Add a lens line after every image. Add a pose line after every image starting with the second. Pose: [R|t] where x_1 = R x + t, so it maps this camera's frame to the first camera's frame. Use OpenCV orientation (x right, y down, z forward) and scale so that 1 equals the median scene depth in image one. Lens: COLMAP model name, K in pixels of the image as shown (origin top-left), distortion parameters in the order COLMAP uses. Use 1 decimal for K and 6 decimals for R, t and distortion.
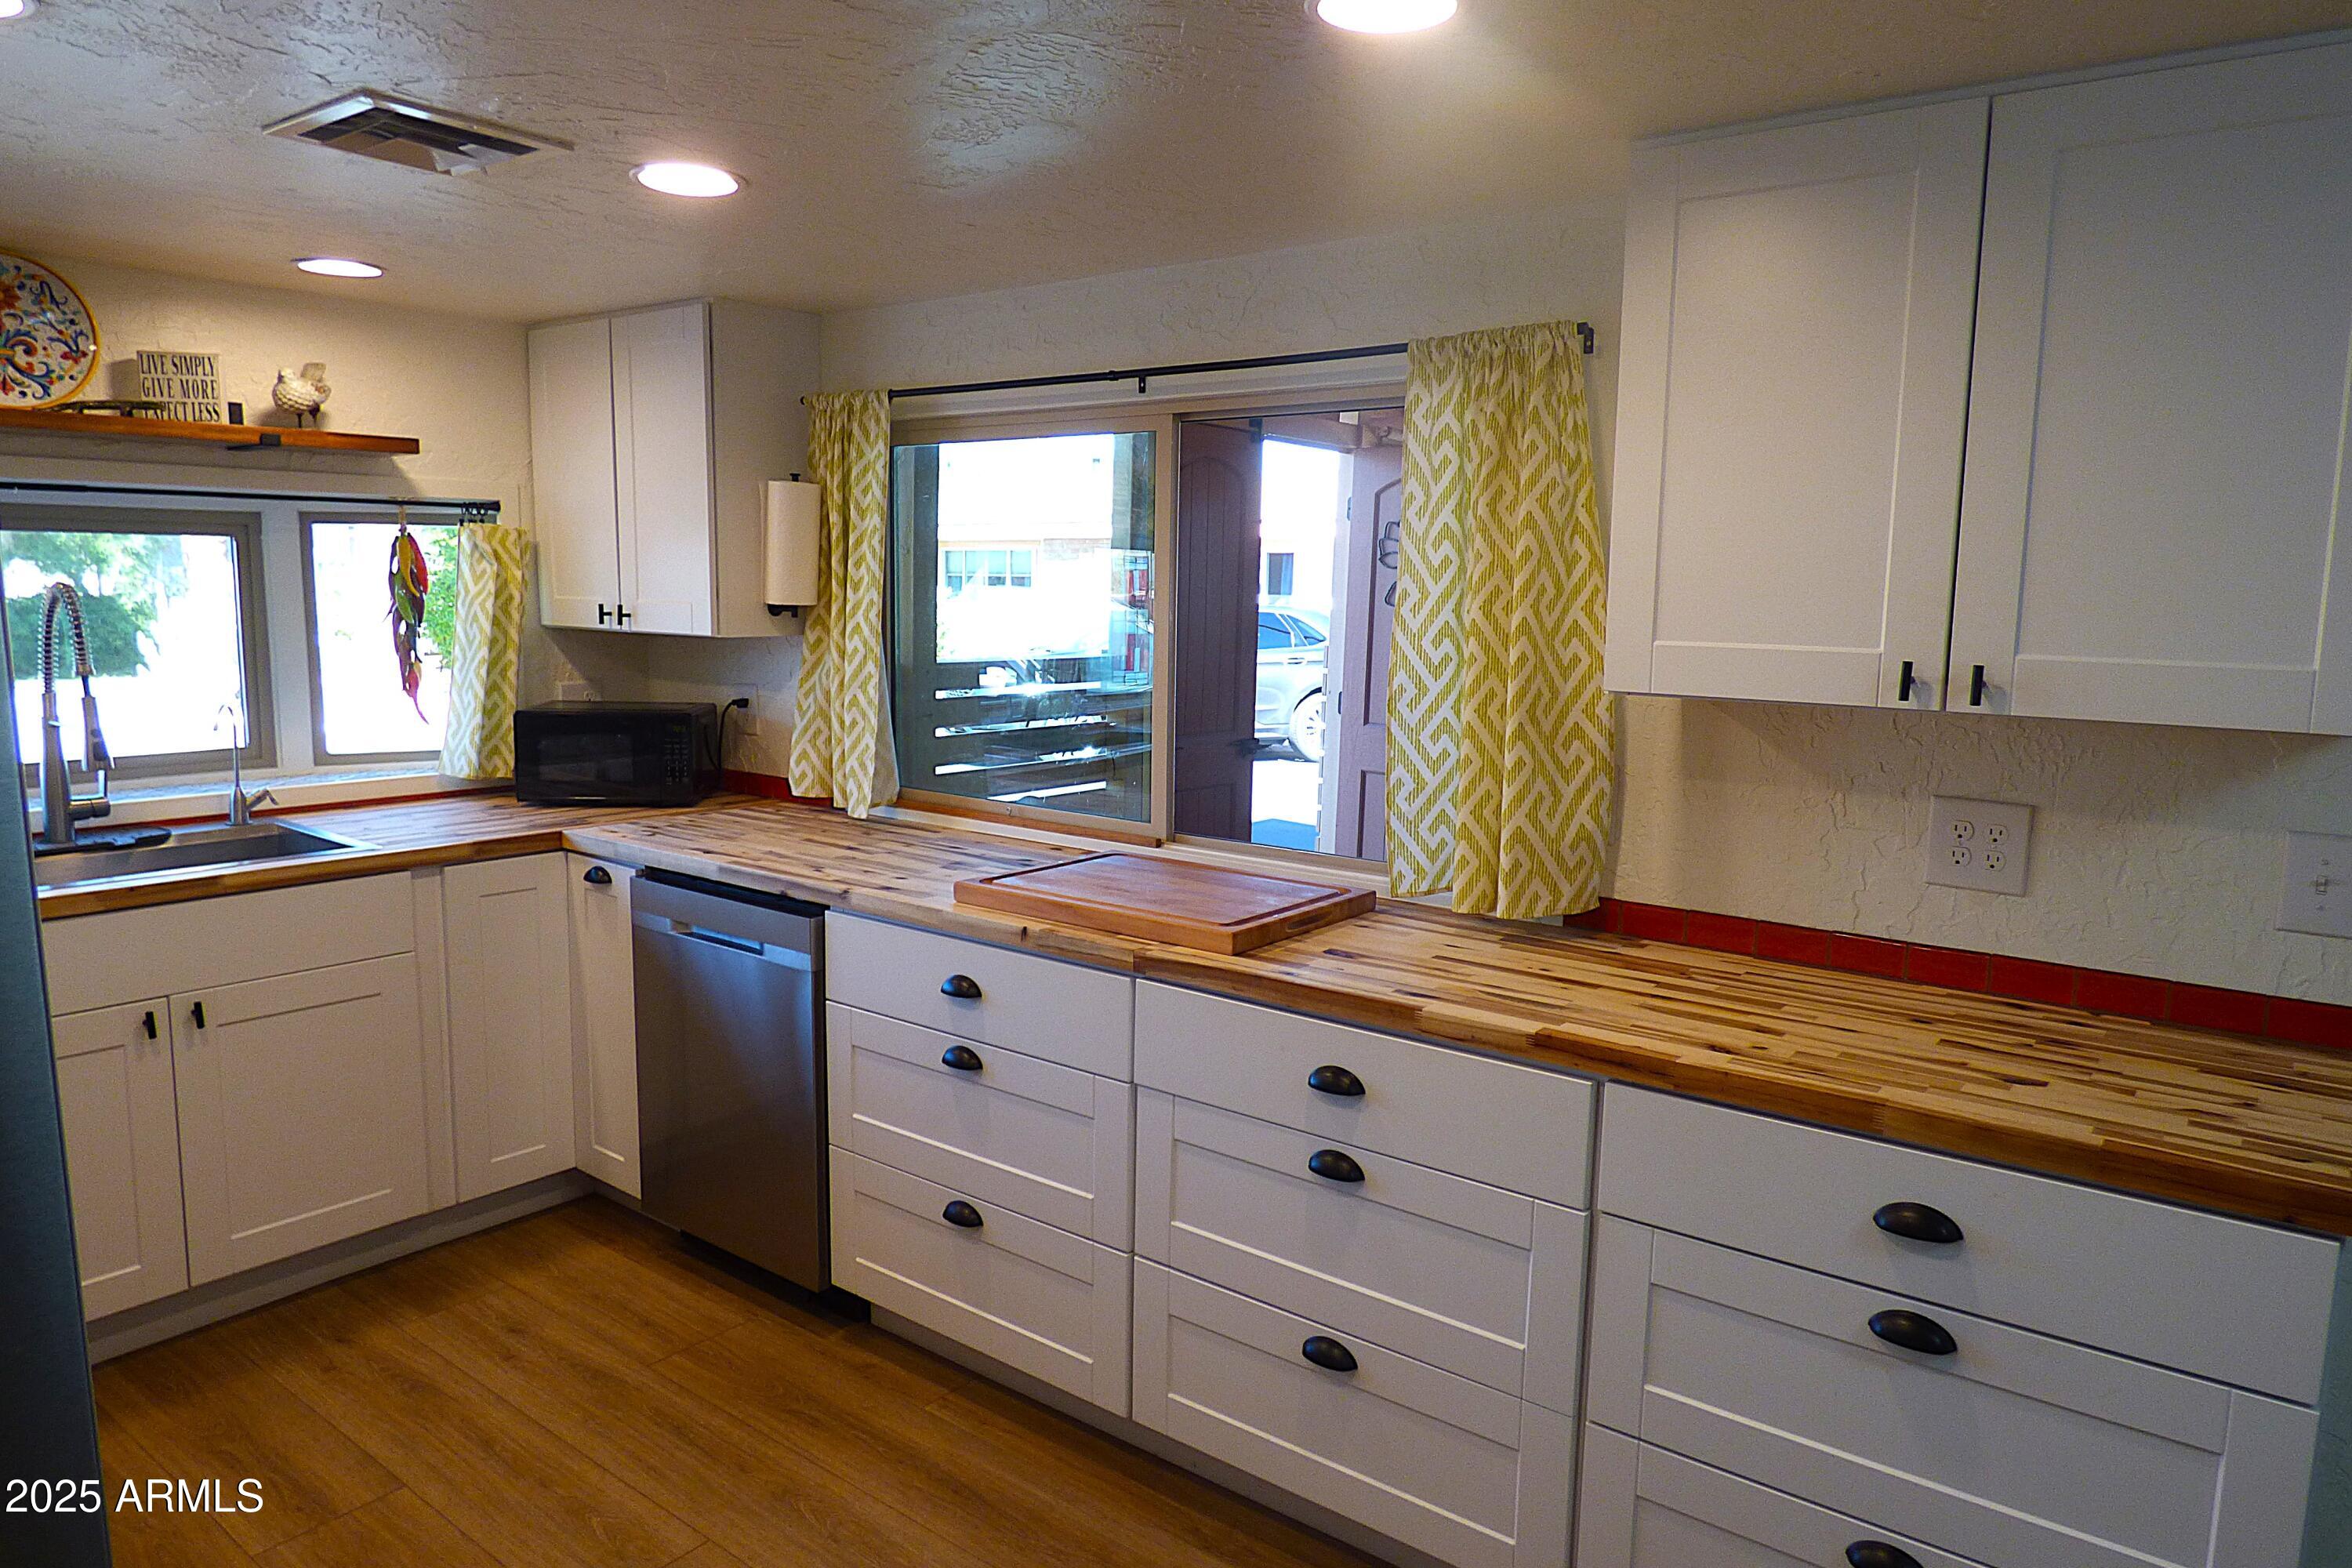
lens RADIAL K [[1485.5, 0, 1183.0], [0, 1485.5, 786.4], [0, 0, 1]] dist [-0.005489, 0.000746]
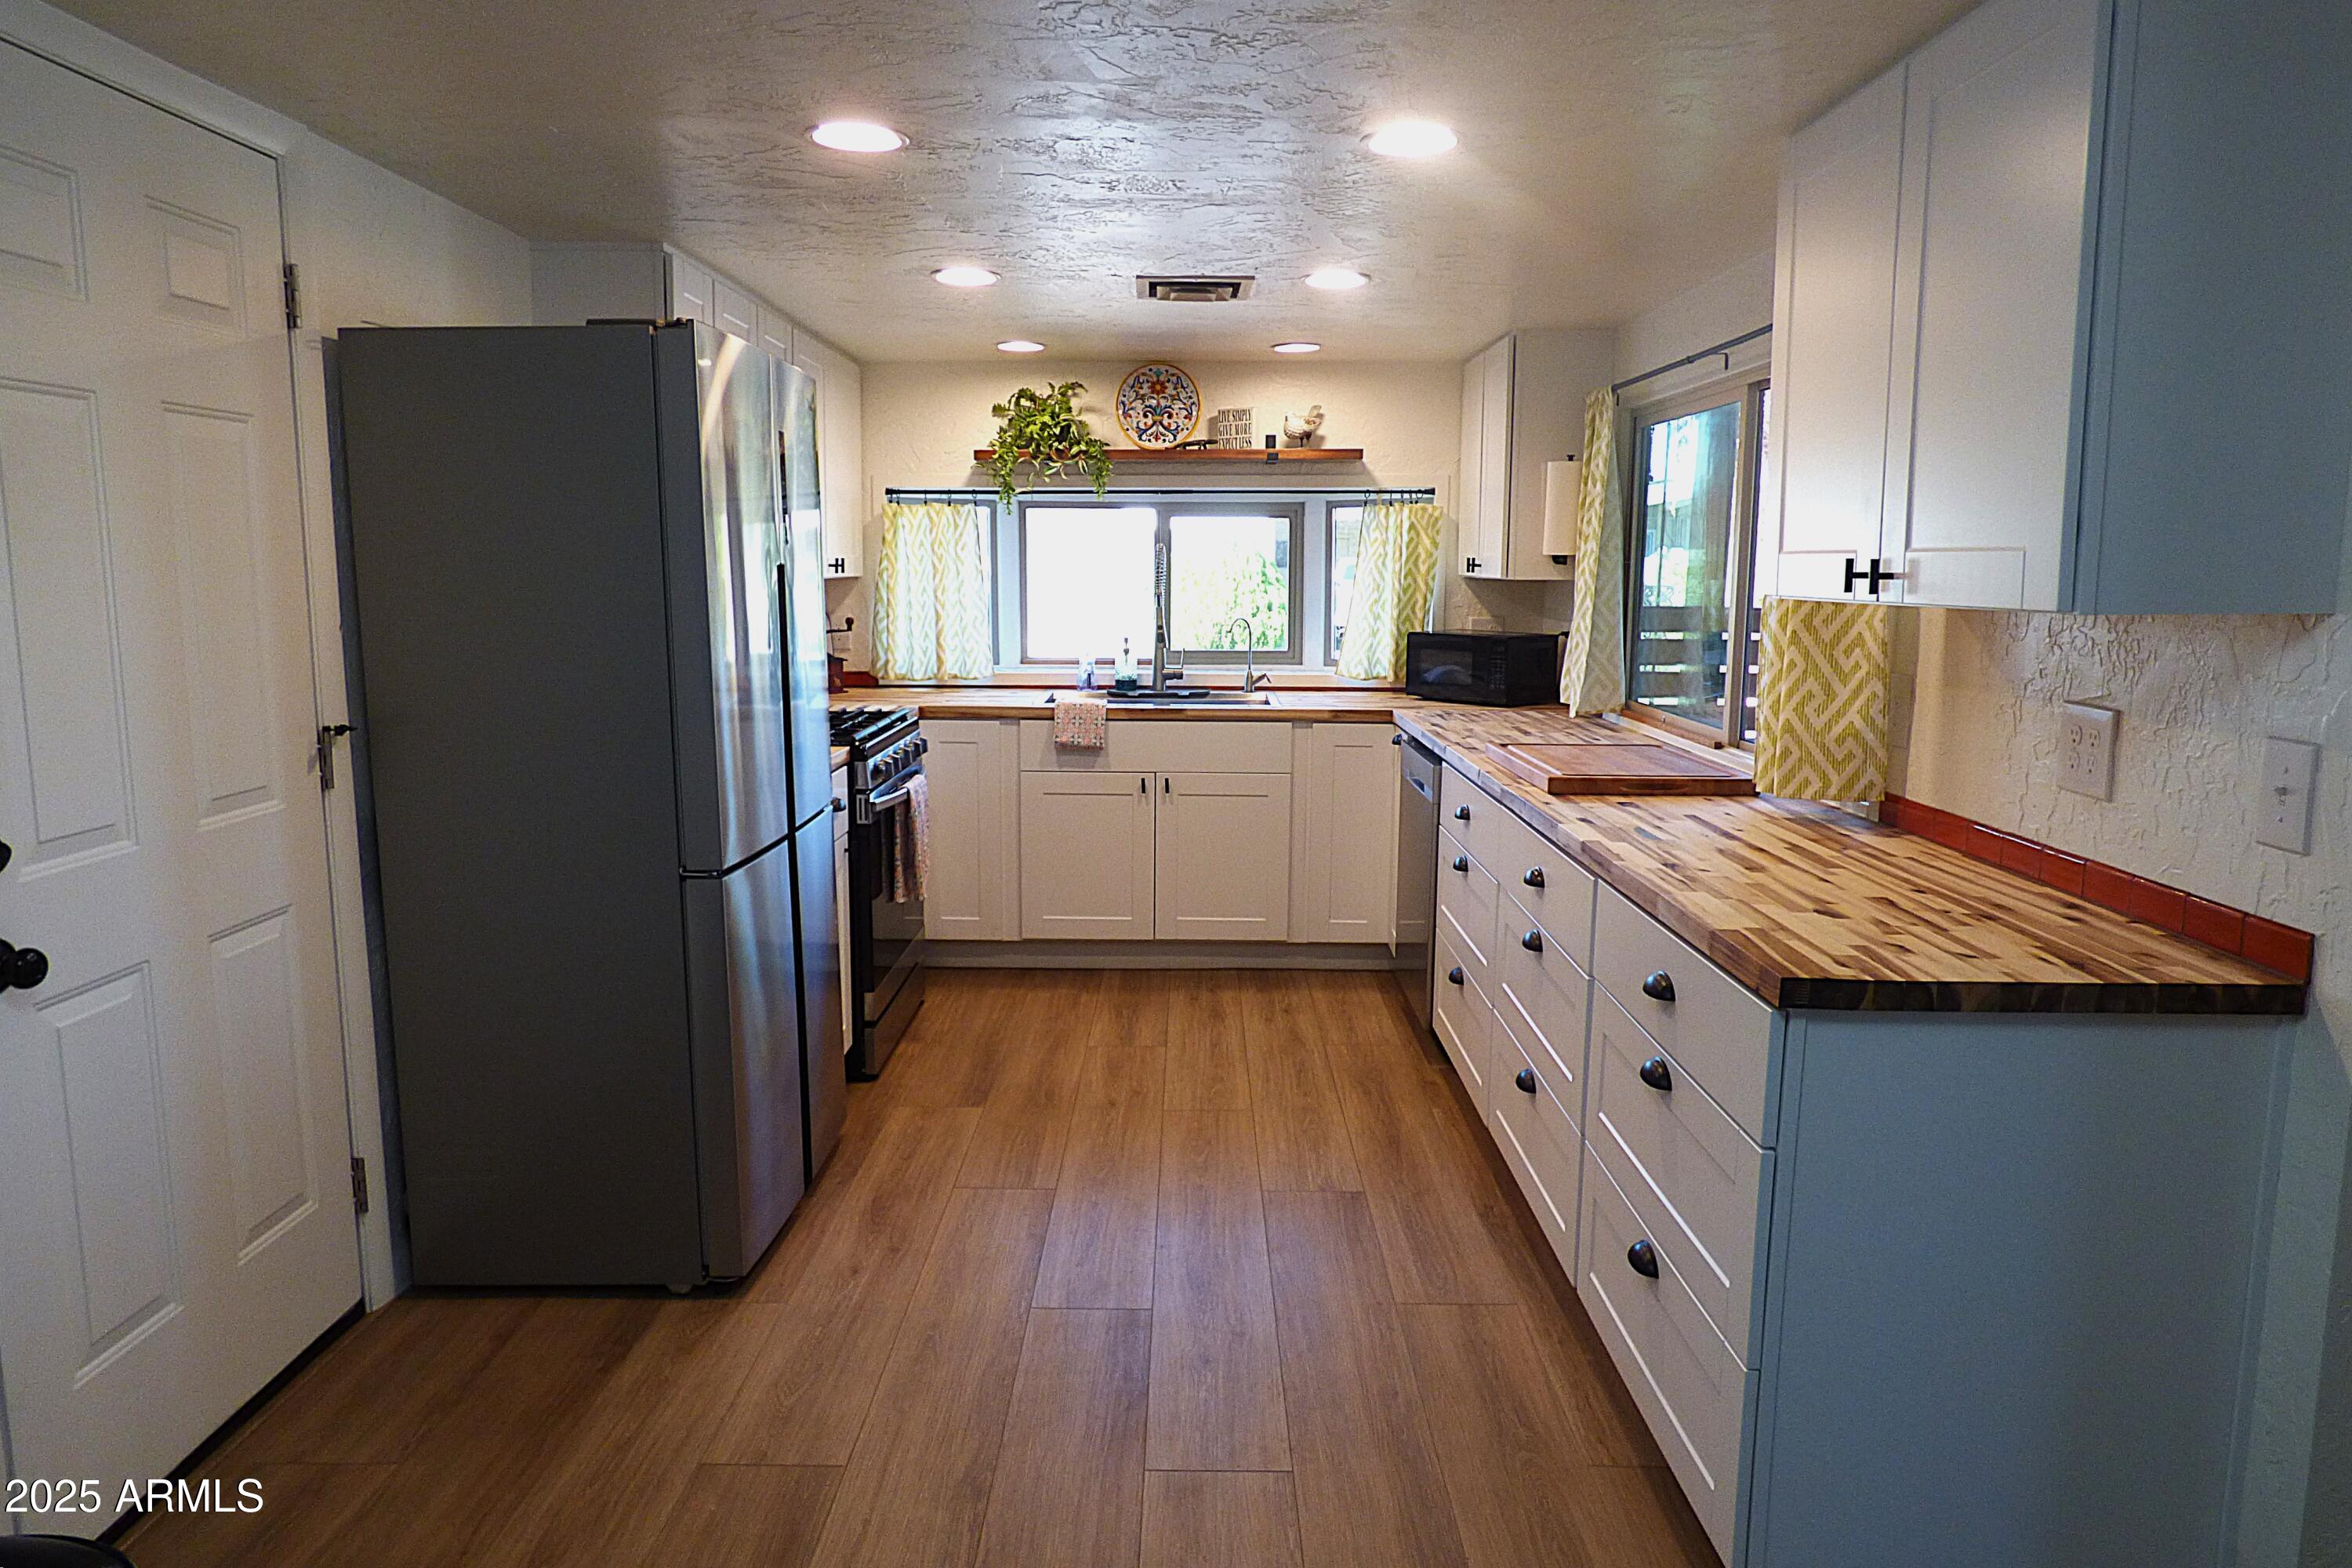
lens RADIAL K [[1485.5, 0, 1169.0], [0, 1485.5, 787.1], [0, 0, 1]] dist [-0.005489, 0.000746]
pose [[0.604242, 0.106898, -0.789597, 0.694074], [-0.104498, 0.993032, 0.054472, 0.054817], [0.789919, 0.049597, 0.611203, -0.080557]]
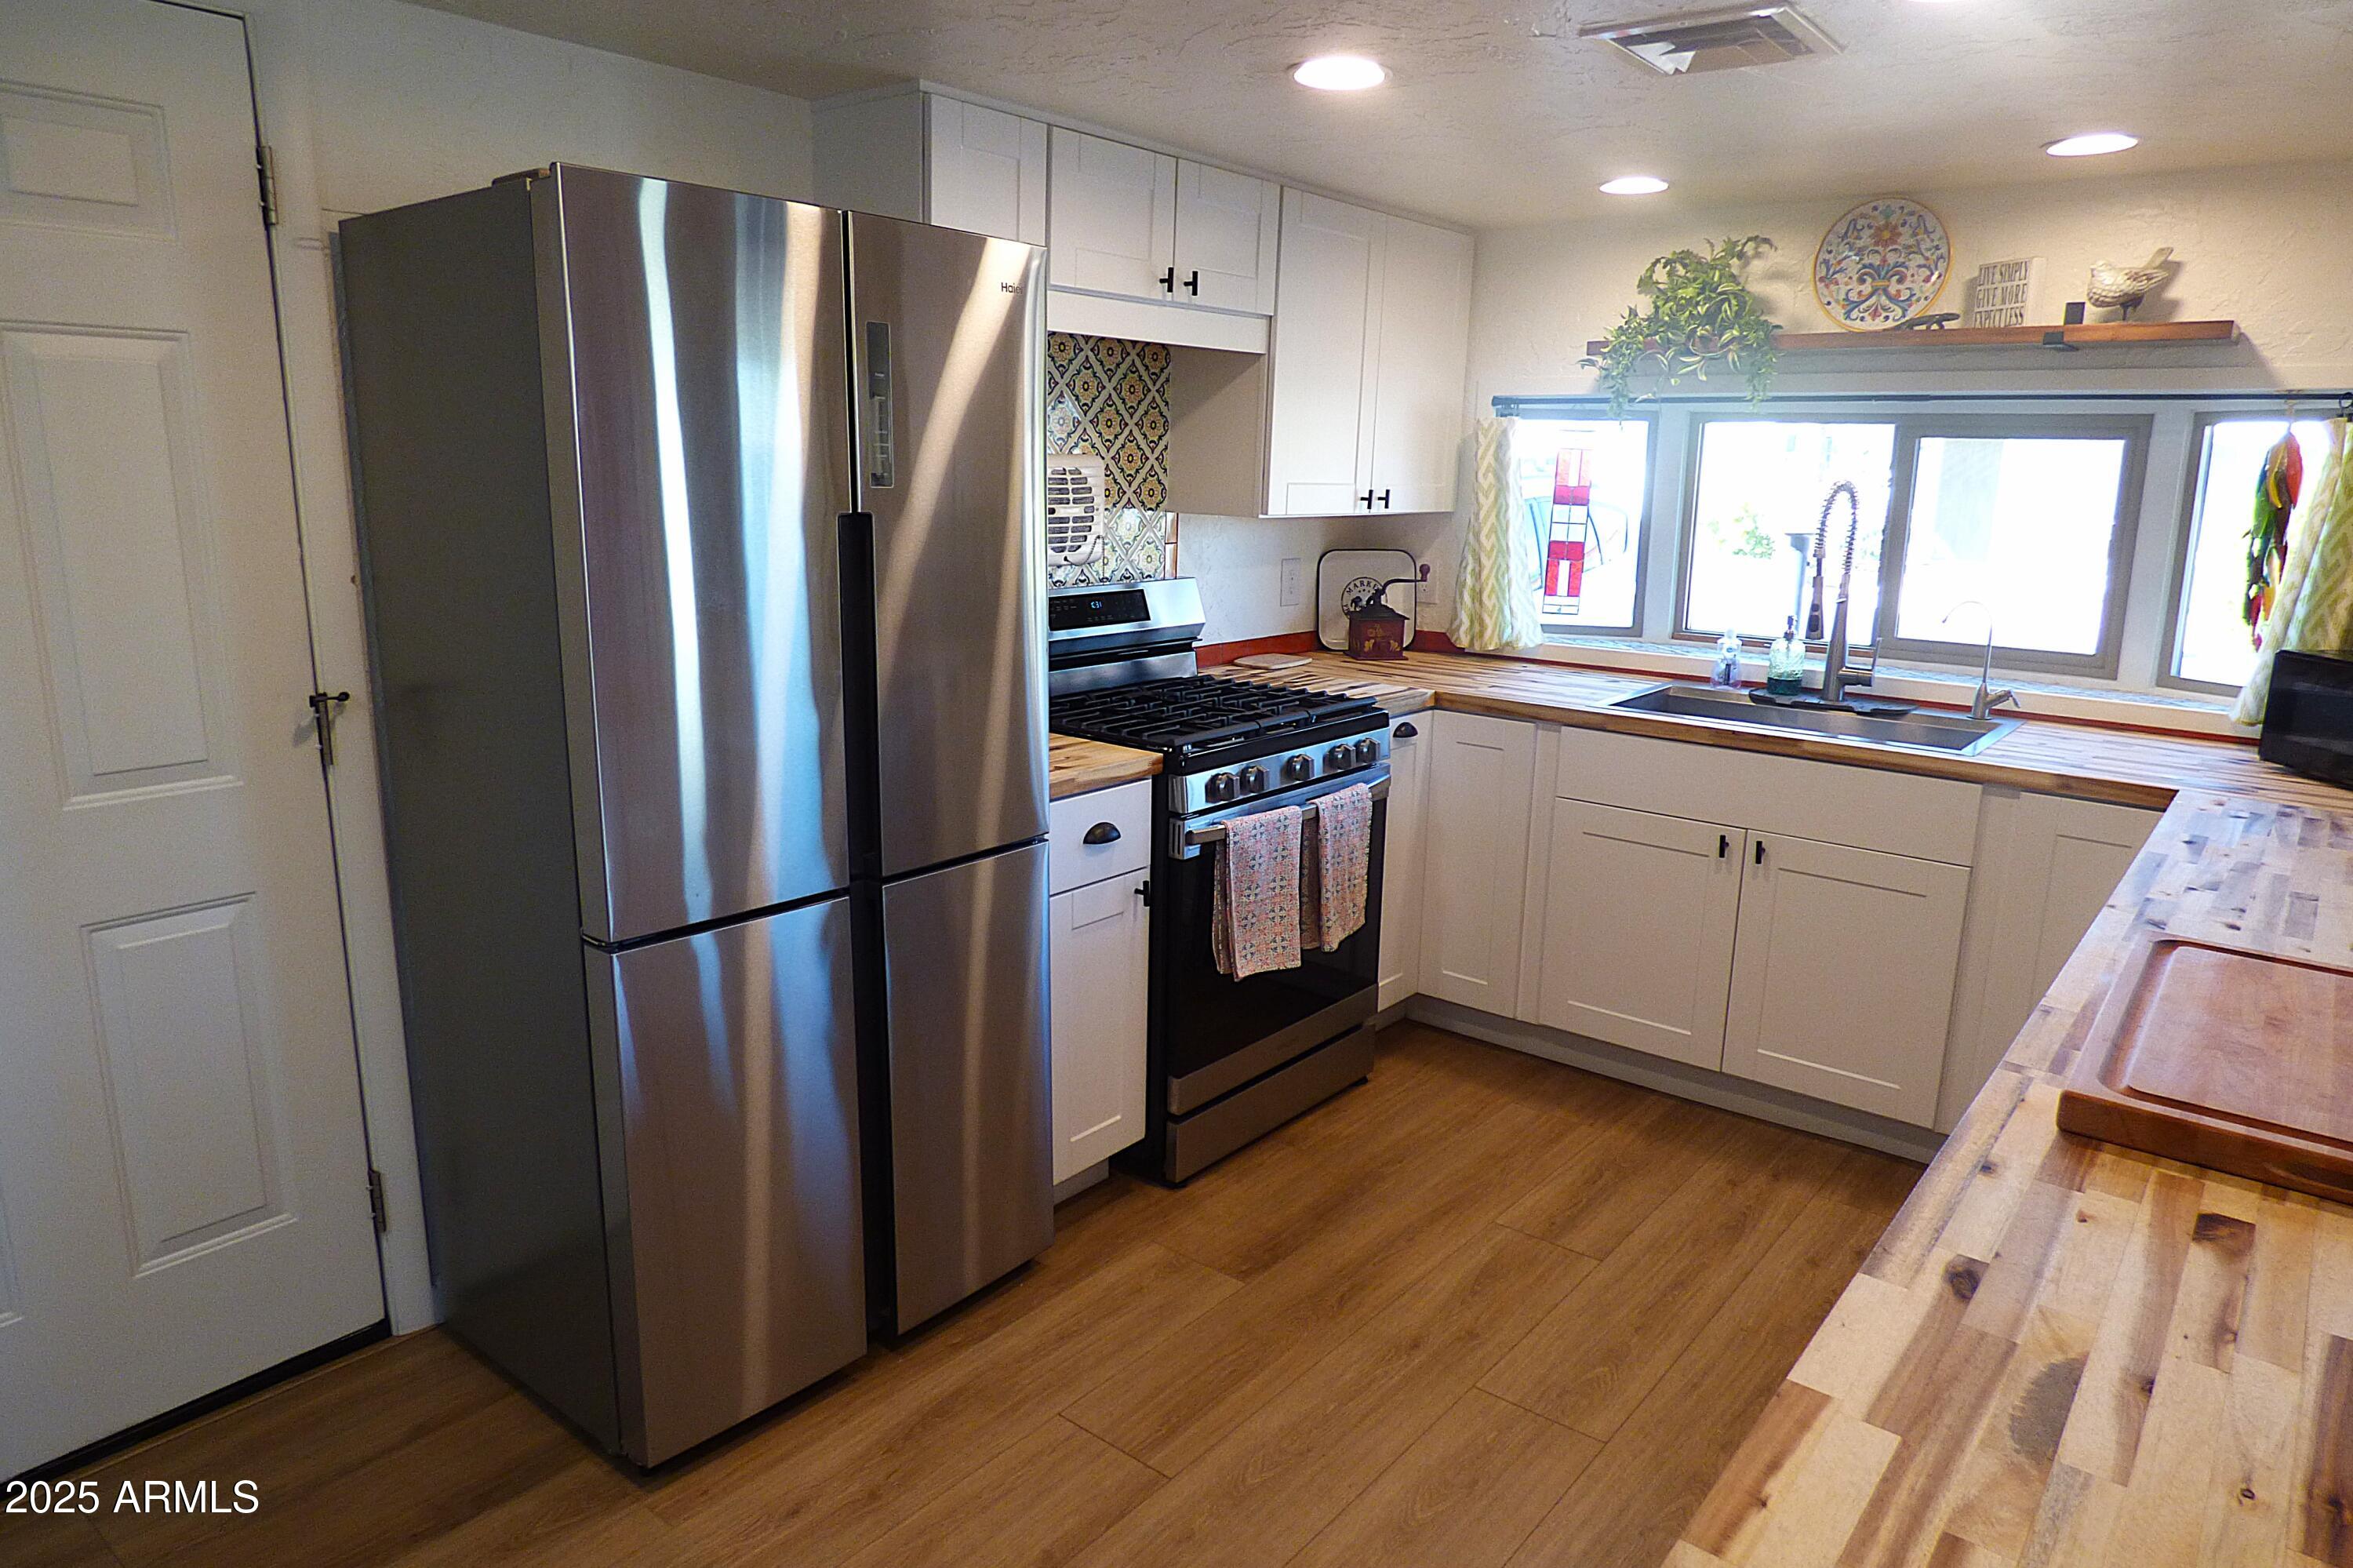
lens RADIAL K [[1486.2, 0, 1198.4], [0, 1486.2, 775.0], [0, 0, 1]] dist [-0.005489, 0.000746]
pose [[-0.012846, 0.198170, -0.980084, 0.444466], [-0.157830, 0.967475, 0.197689, -0.061926], [0.987383, 0.157226, 0.018849, 0.497732]]
